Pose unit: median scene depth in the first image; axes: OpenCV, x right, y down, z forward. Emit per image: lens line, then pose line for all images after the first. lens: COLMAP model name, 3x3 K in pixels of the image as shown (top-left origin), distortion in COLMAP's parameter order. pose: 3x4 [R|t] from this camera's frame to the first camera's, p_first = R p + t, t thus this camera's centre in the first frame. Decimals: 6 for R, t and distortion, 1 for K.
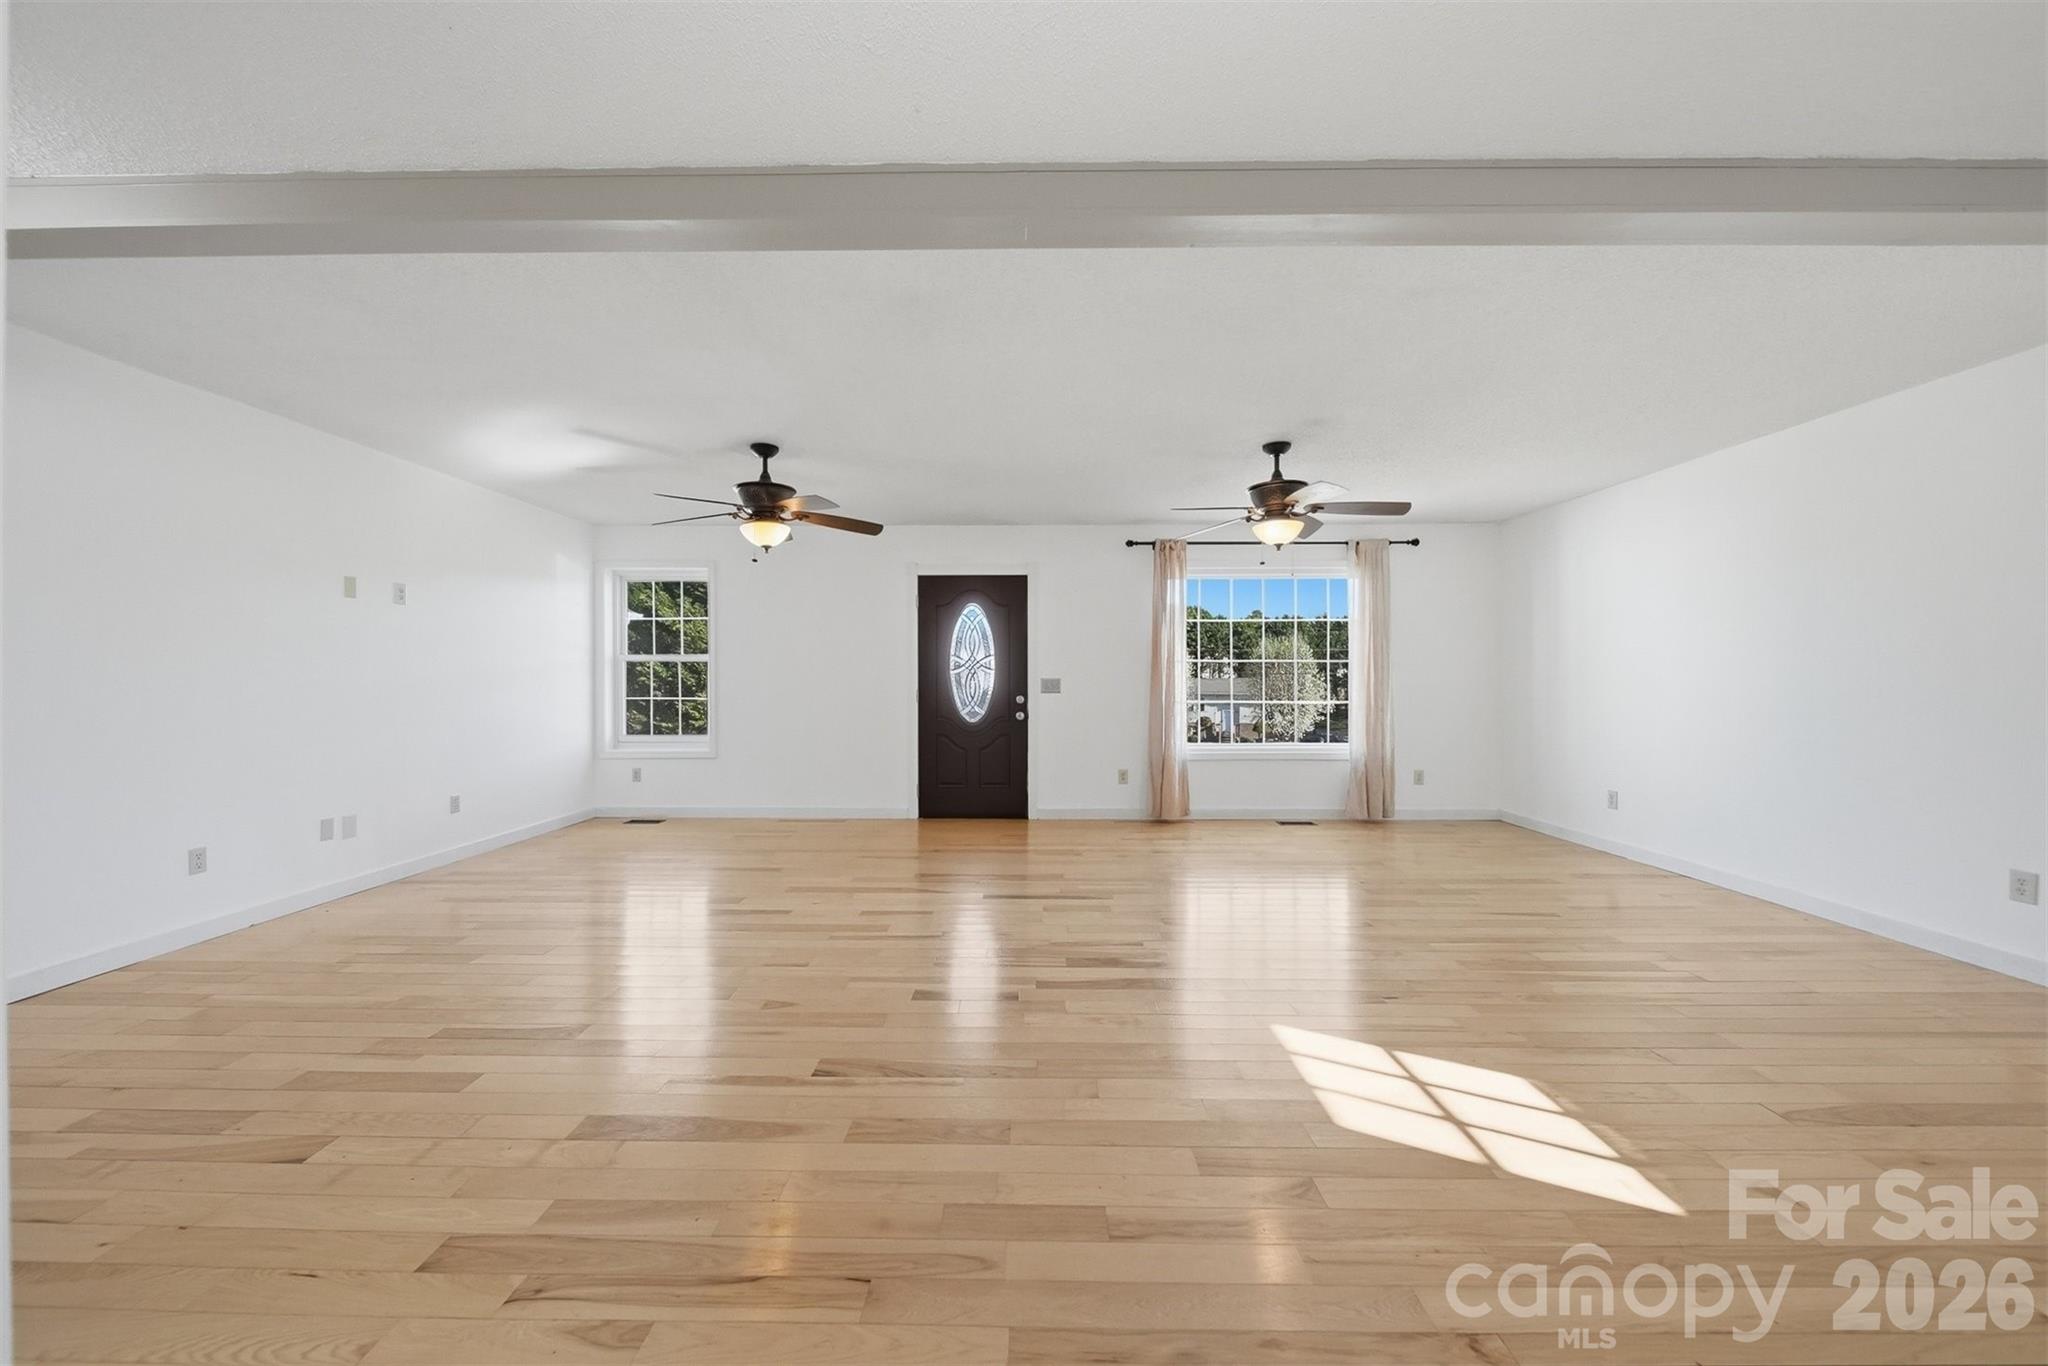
lens RADIAL K [[724.7, 0, 1021.7], [0, 724.7, 686.6], [0, 0, 1]] dist [-0.001020, 0.000056]
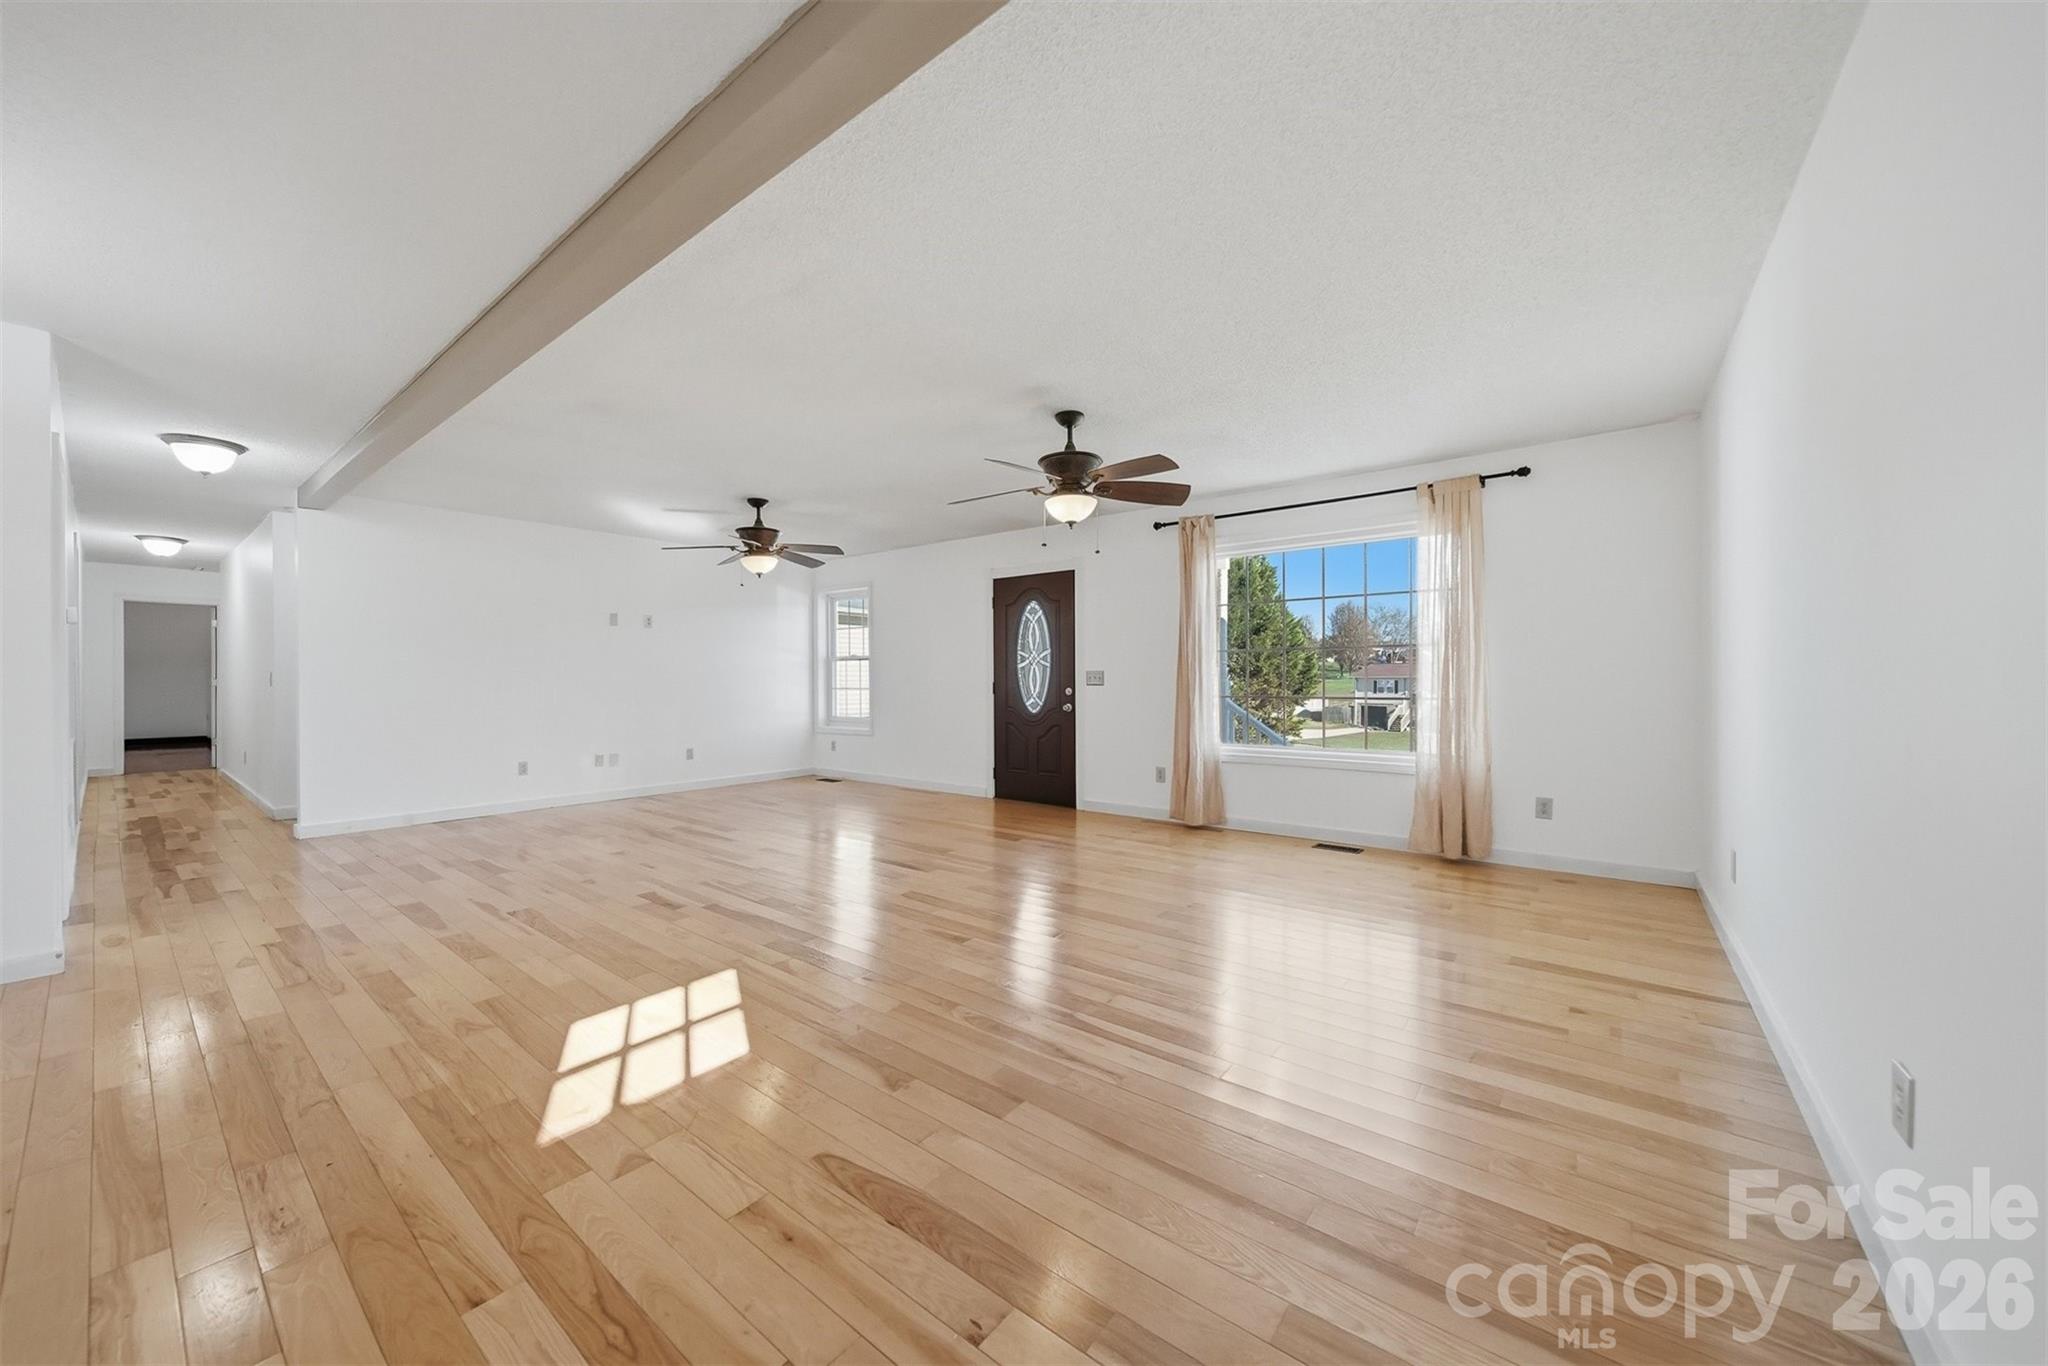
lens RADIAL K [[724.7, 0, 1022.1], [0, 724.7, 676.6], [0, 0, 1]] dist [-0.001020, 0.000056]
pose [[0.795145, -0.004843, -0.606401, 0.571217], [-0.003859, 0.999907, -0.013046, 0.010388], [0.606408, 0.012713, 0.795052, 0.145390]]
